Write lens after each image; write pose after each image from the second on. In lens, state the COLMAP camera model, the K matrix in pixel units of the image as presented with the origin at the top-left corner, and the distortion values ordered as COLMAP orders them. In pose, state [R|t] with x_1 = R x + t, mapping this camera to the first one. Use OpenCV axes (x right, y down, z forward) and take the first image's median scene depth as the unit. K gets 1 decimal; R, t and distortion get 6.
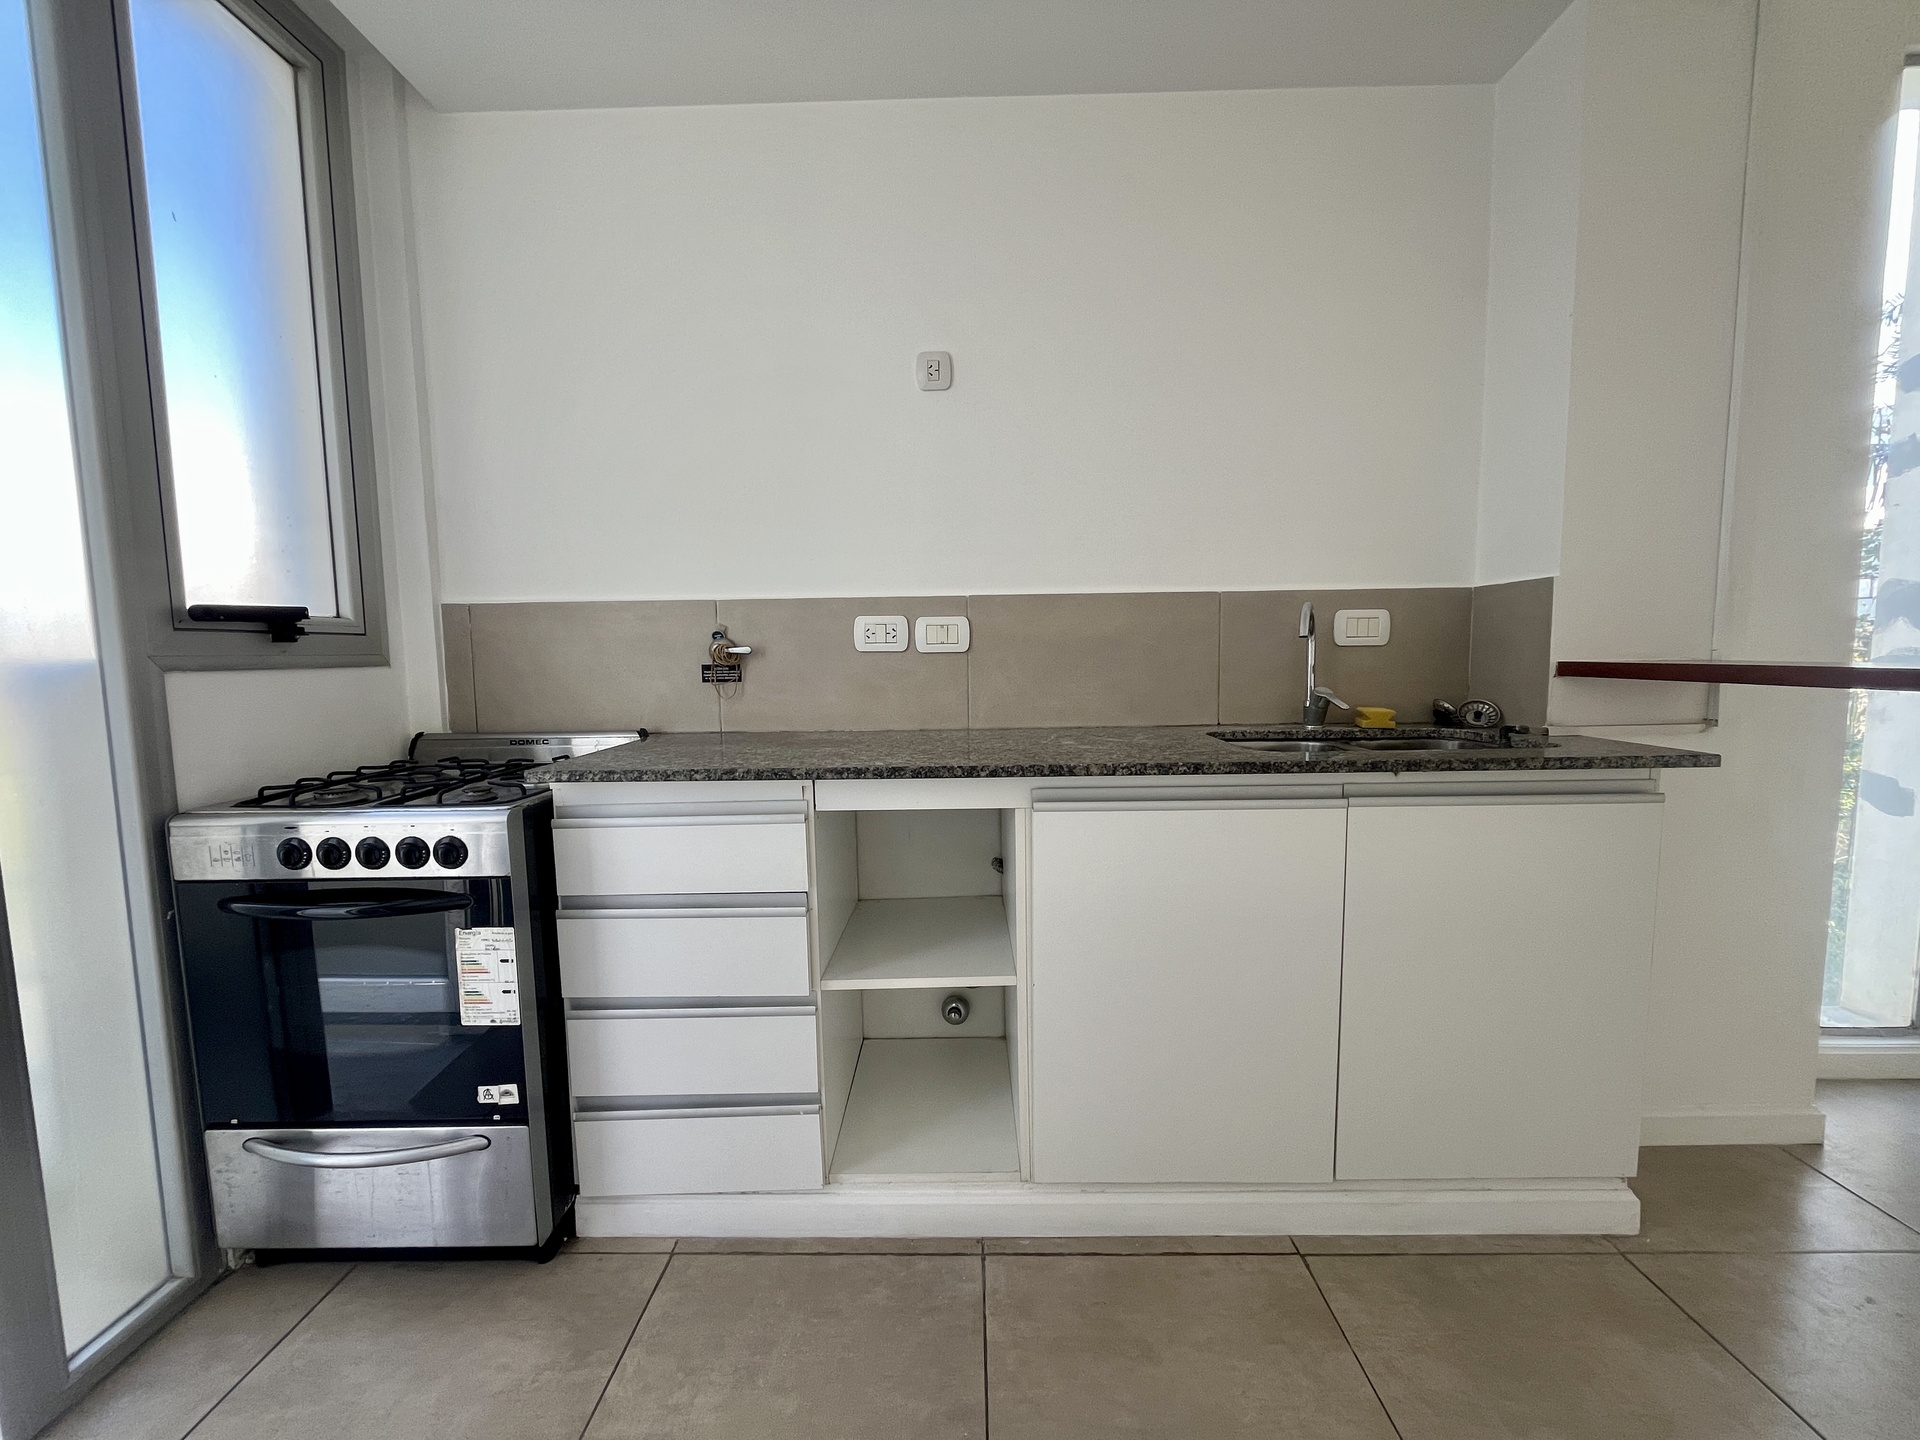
lens RADIAL K [[775.4, 0, 961.5], [0, 775.4, 716.9], [0, 0, 1]] dist [-0.002644, -0.000275]
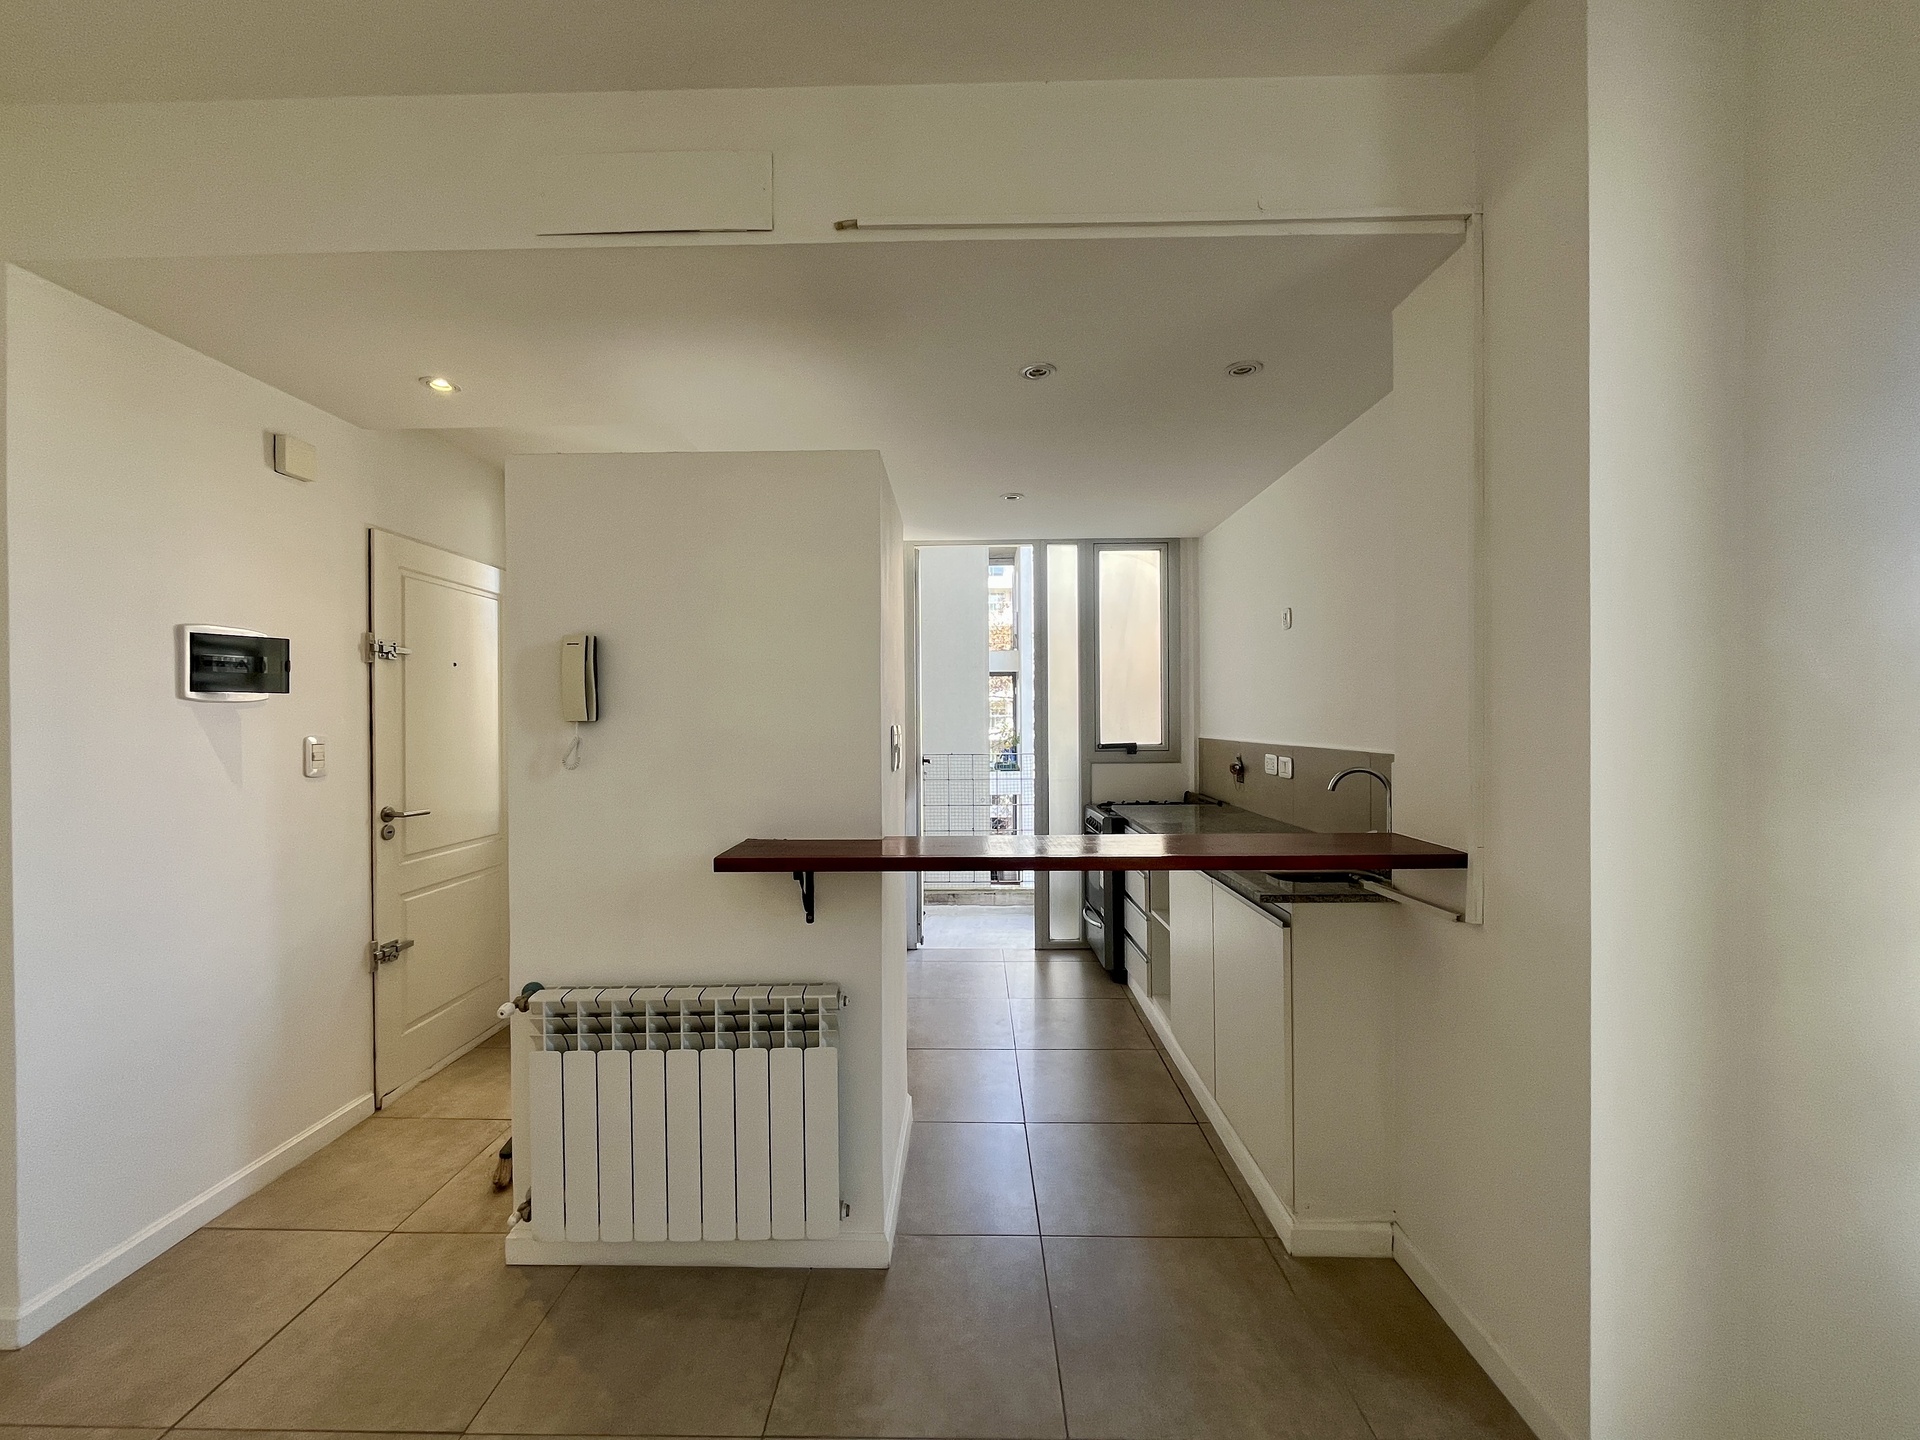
lens RADIAL K [[775.4, 0, 958.1], [0, 775.4, 721.5], [0, 0, 1]] dist [-0.002644, -0.000275]
pose [[-0.010614, 0.016557, -0.999807, 2.135581], [-0.085691, 0.996170, 0.017407, -0.217959], [0.996265, 0.085859, -0.009155, 0.349671]]
